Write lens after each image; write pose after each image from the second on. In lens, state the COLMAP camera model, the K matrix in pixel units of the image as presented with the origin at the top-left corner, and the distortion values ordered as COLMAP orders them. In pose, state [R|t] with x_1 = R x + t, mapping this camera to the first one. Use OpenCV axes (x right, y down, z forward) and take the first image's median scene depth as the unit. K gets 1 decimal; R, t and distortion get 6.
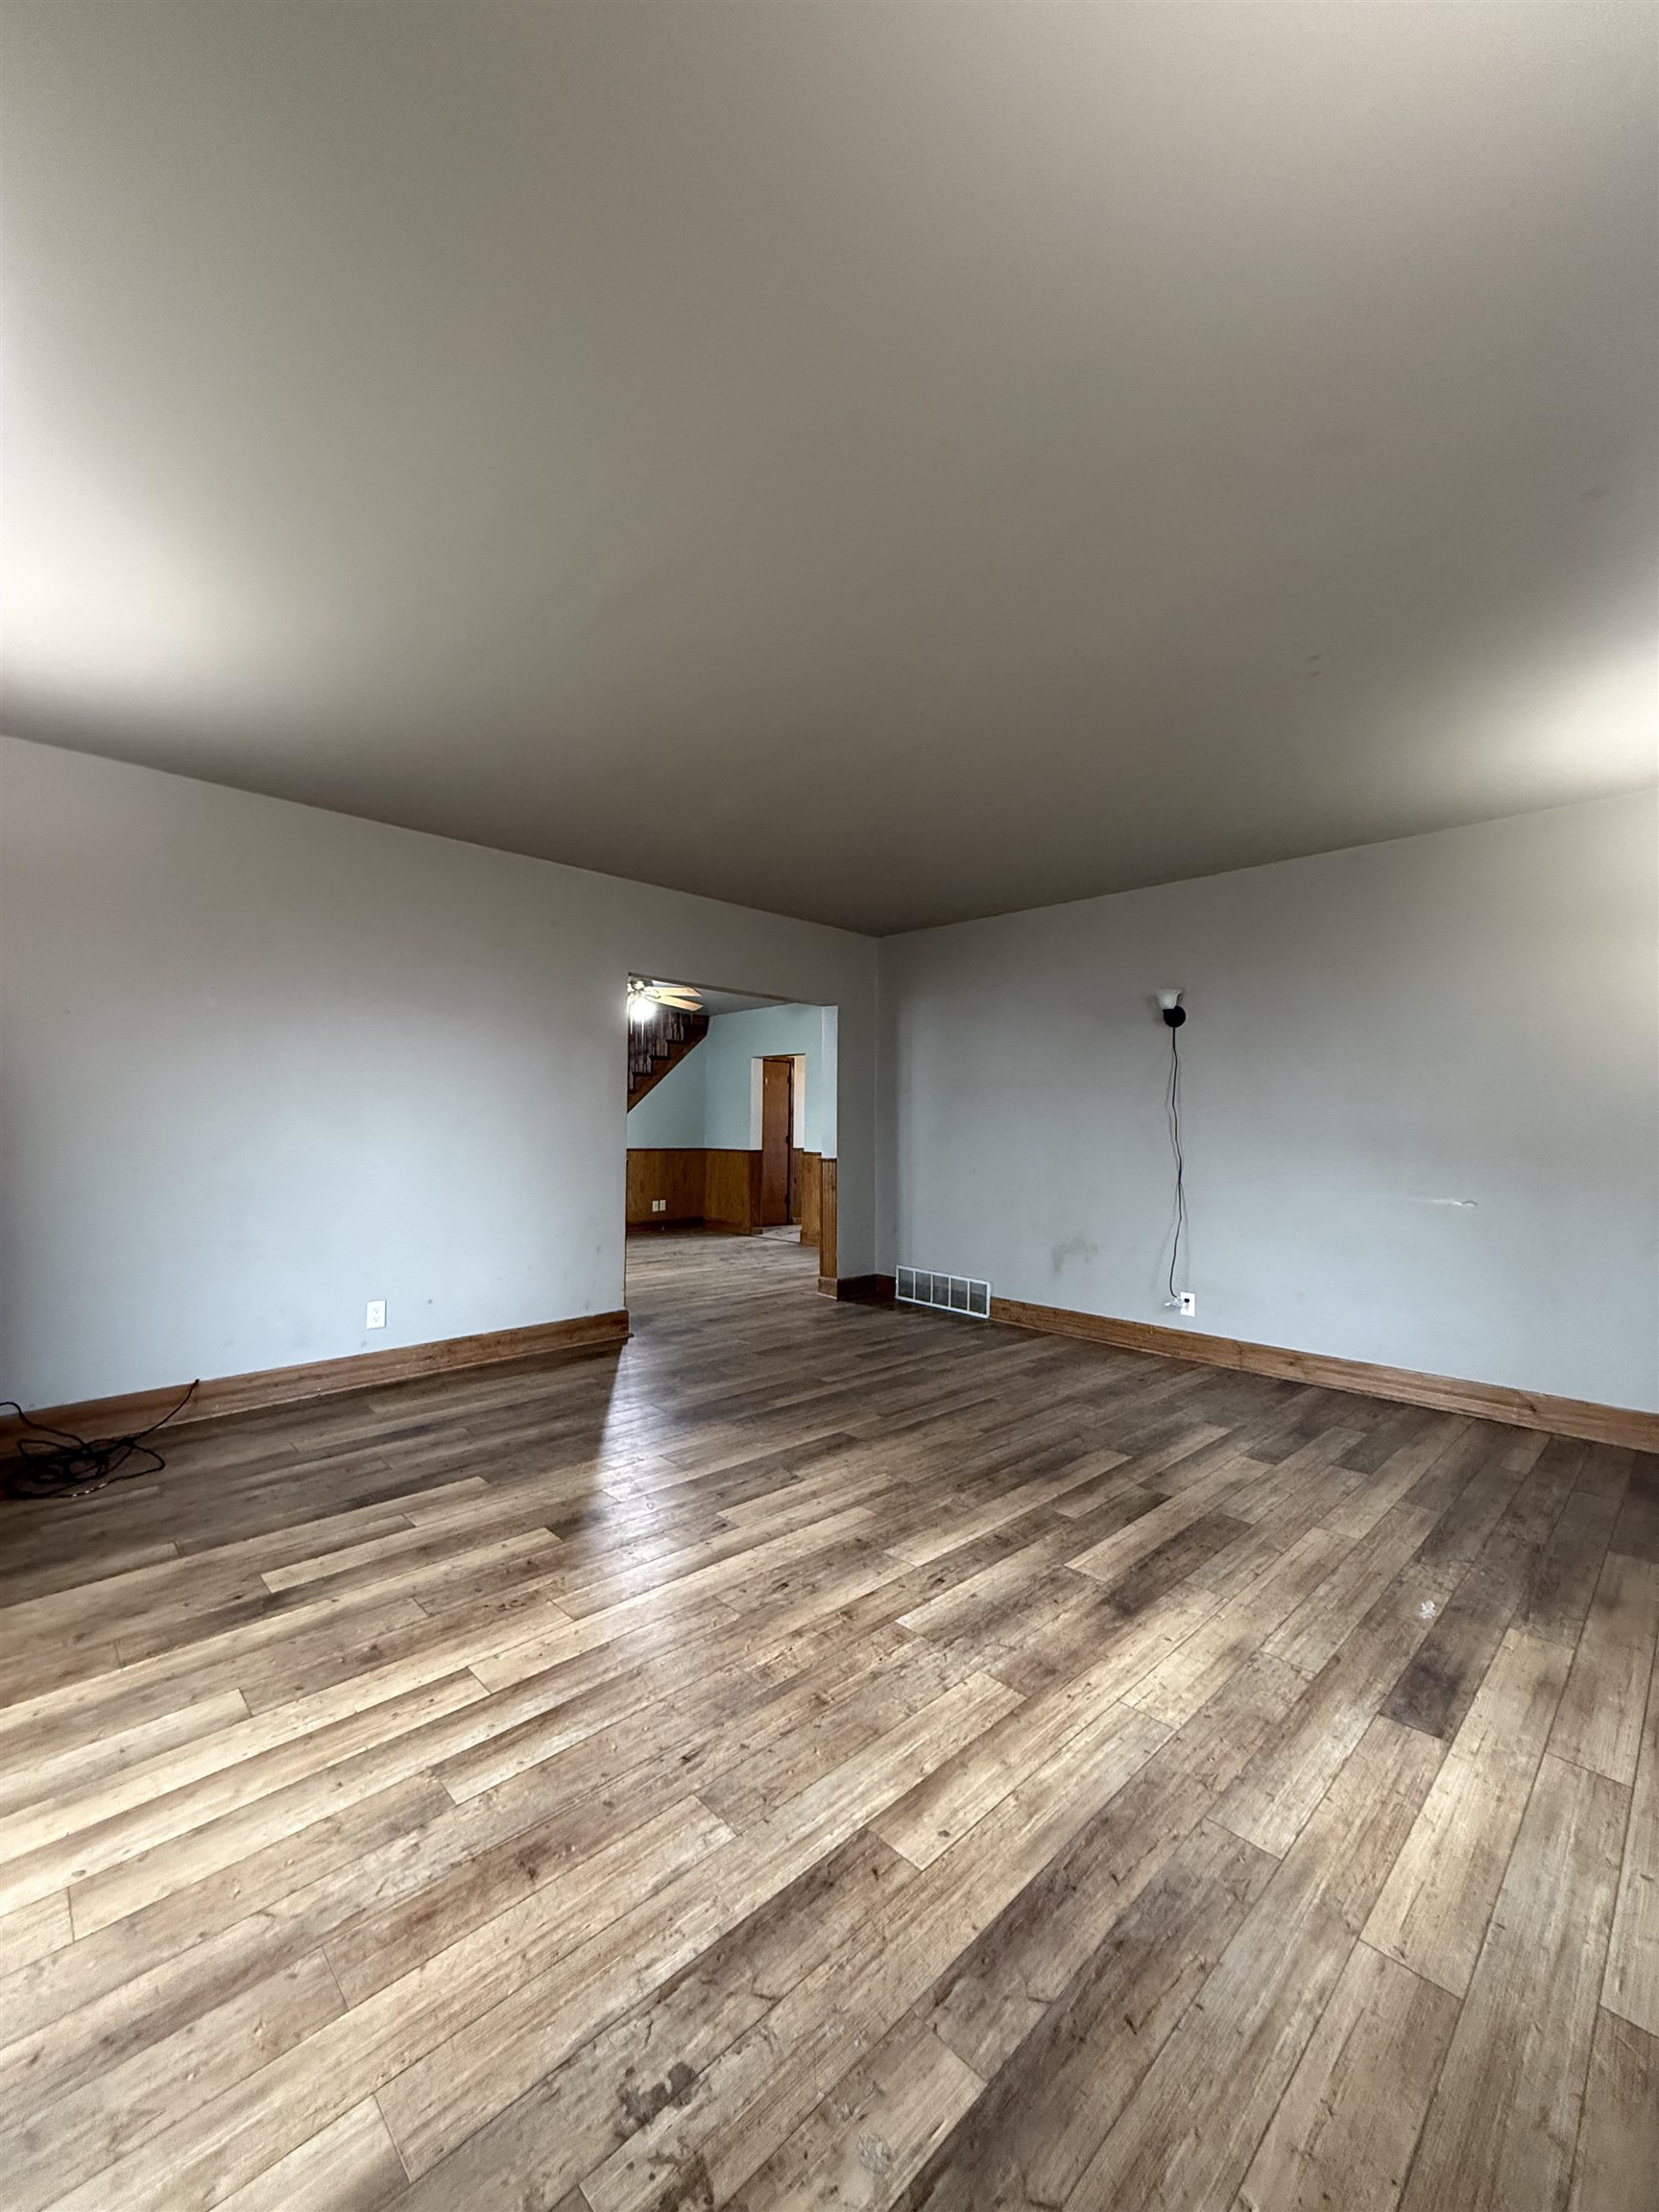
lens RADIAL K [[879.9, 0, 836.2], [0, 879.9, 1101.7], [0, 0, 1]] dist [0.003987, 0.000444]
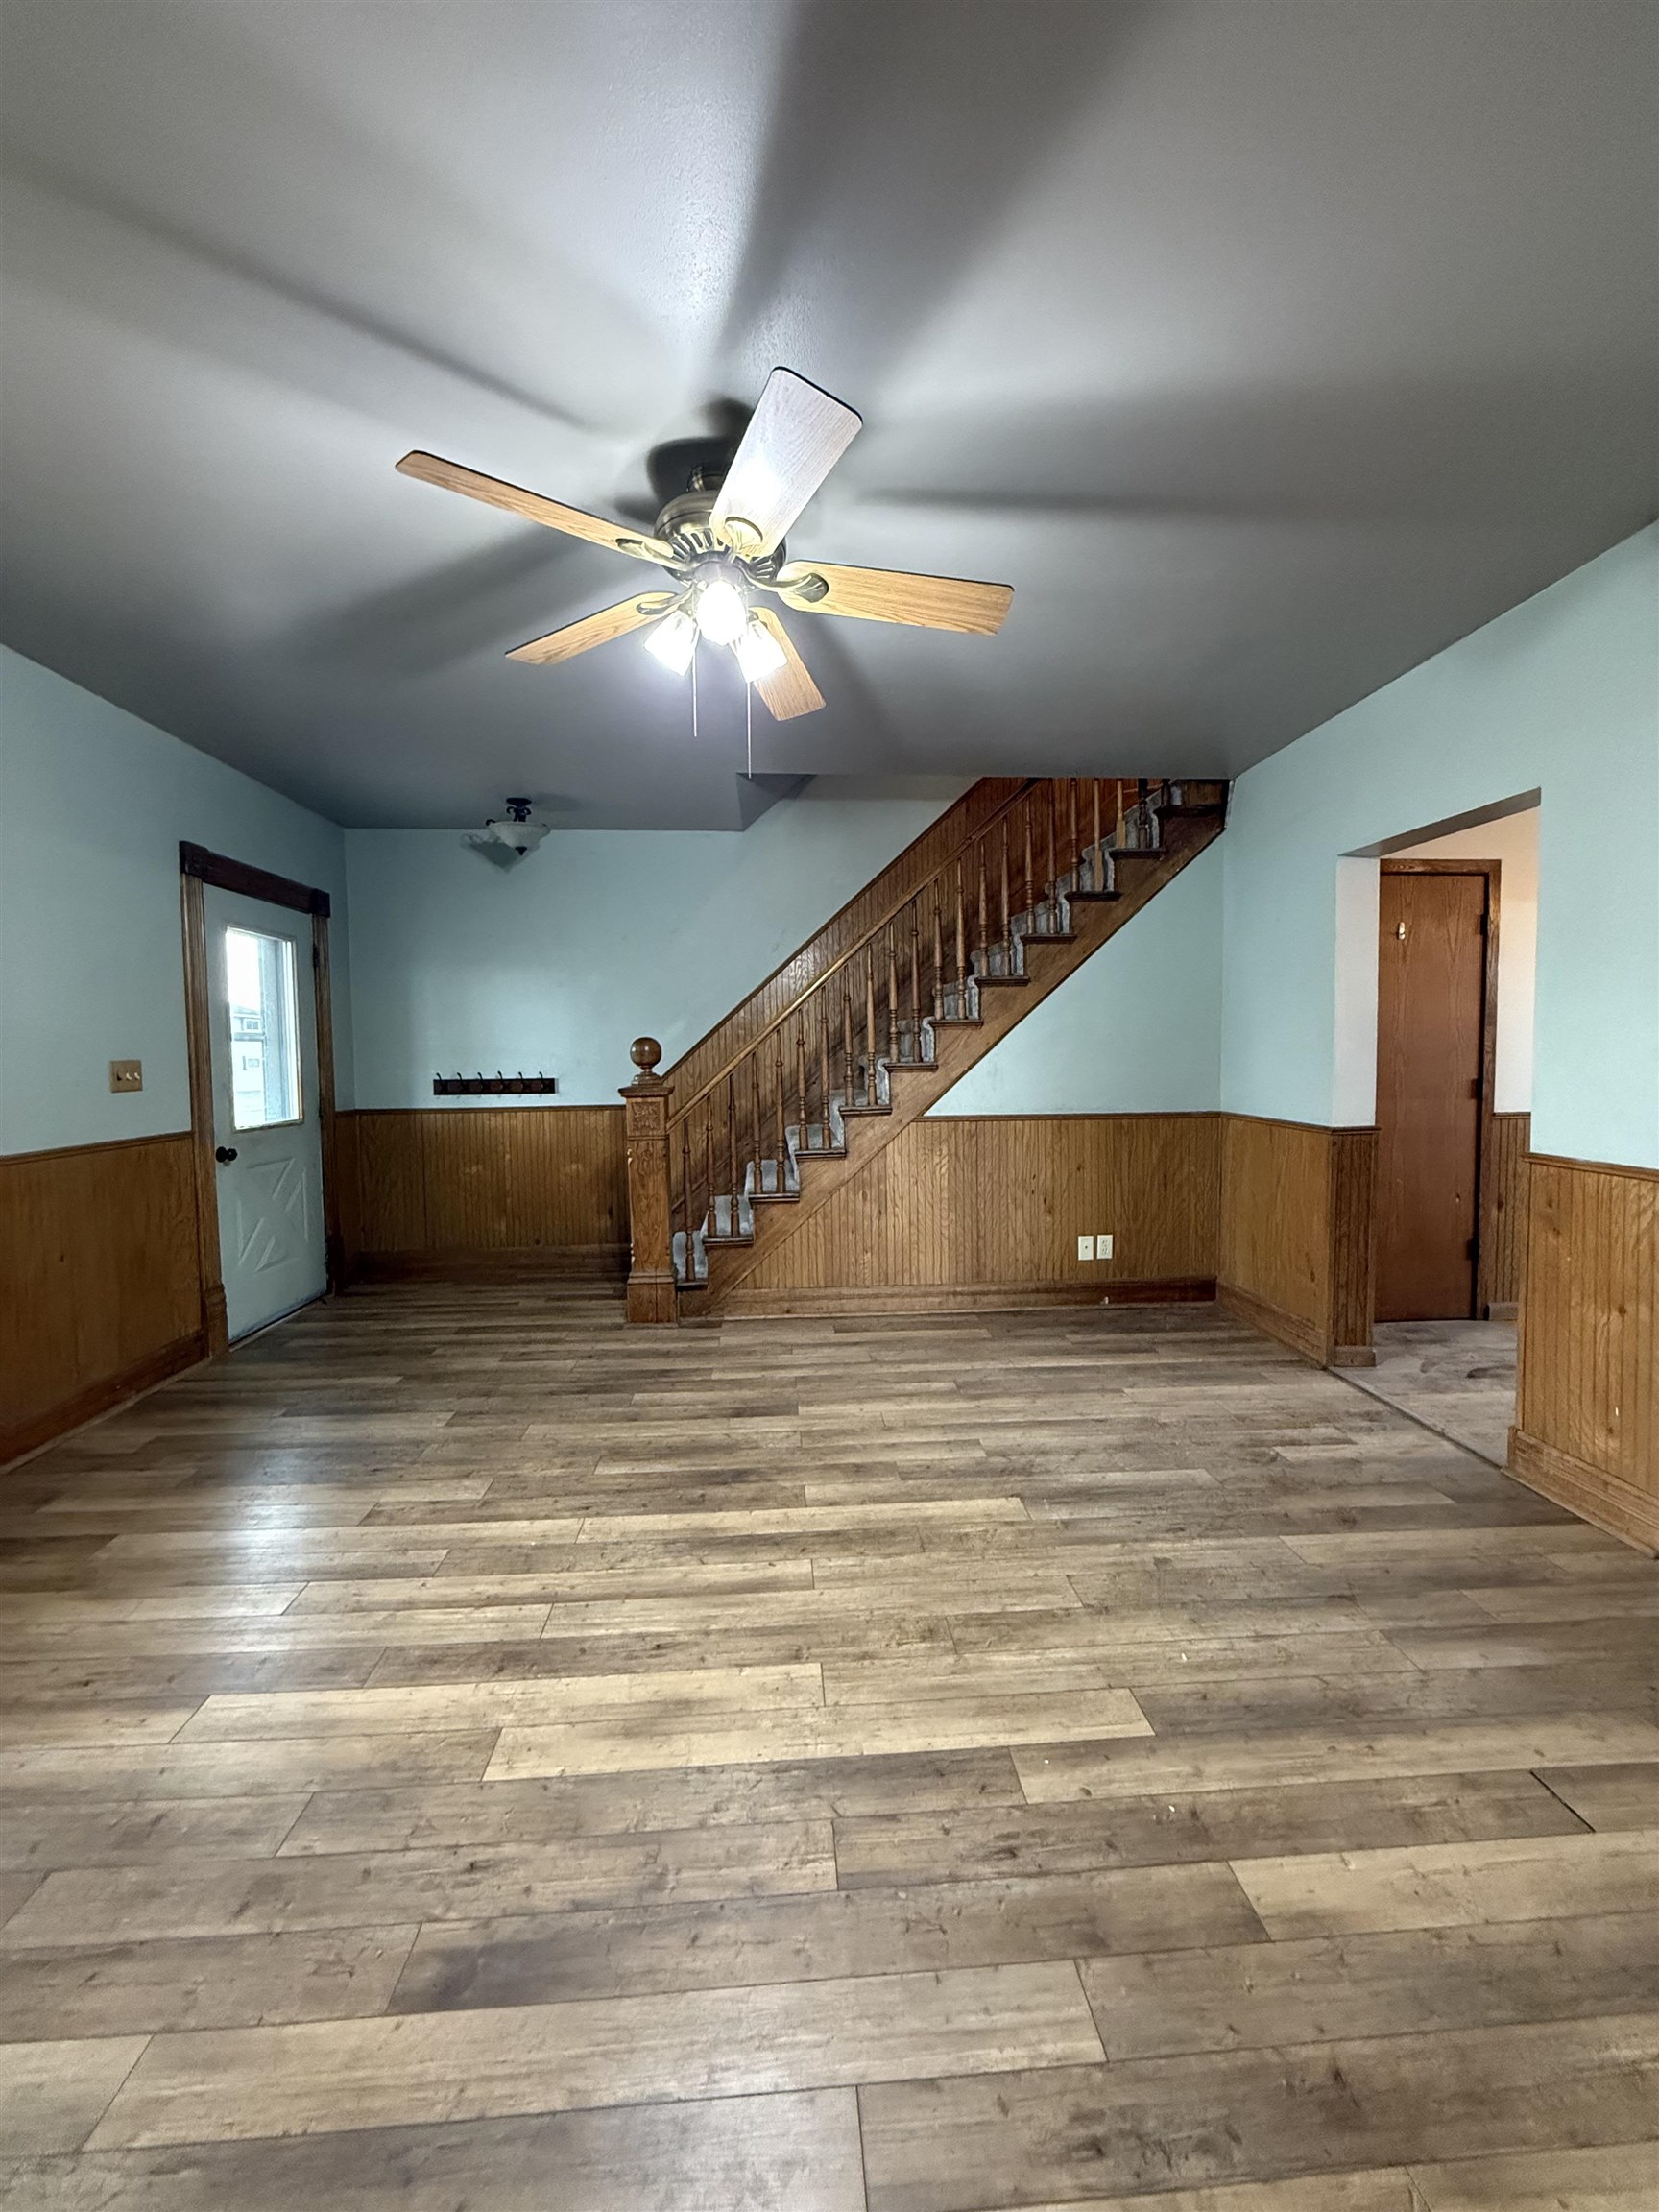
lens RADIAL K [[879.9, 0, 818.3], [0, 879.9, 1110.4], [0, 0, 1]] dist [0.003987, 0.000444]
pose [[0.766884, 0.014761, -0.641616, -0.031696], [0.031164, 0.997700, 0.060202, 0.022259], [0.641029, -0.066164, 0.764660, 0.590613]]
